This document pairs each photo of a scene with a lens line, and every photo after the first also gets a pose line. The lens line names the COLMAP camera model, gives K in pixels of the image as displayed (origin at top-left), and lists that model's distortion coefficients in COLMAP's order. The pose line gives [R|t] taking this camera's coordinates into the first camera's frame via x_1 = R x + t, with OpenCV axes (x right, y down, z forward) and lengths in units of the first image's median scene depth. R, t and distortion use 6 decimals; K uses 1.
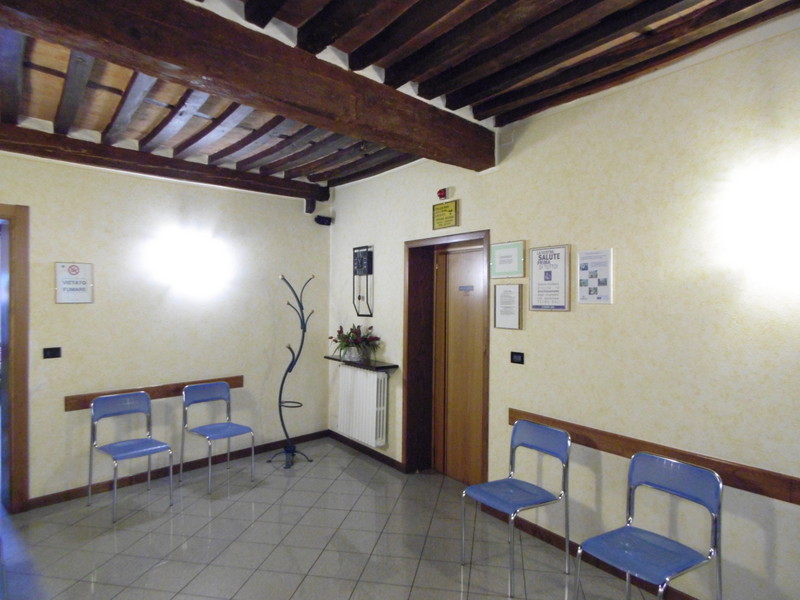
lens RADIAL K [[521.9, 0, 397.3], [0, 521.9, 302.3], [0, 0, 1]] dist [0.002158, 0.004372]
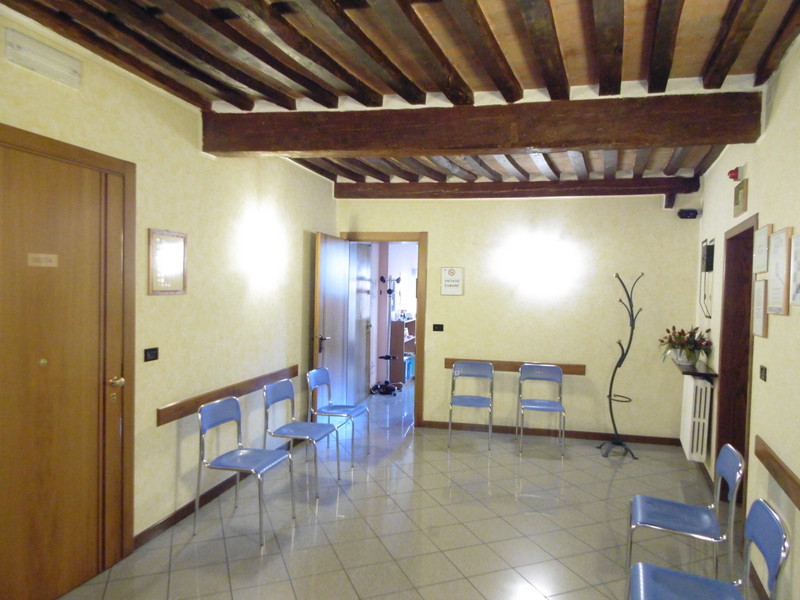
lens RADIAL K [[521.9, 0, 397.3], [0, 521.9, 302.3], [0, 0, 1]] dist [0.002158, 0.004372]
pose [[0.539421, 0.029579, -0.841517, 0.449809], [-0.030350, 0.999416, 0.015674, 0.002924], [0.841489, 0.017085, 0.540004, 0.075360]]
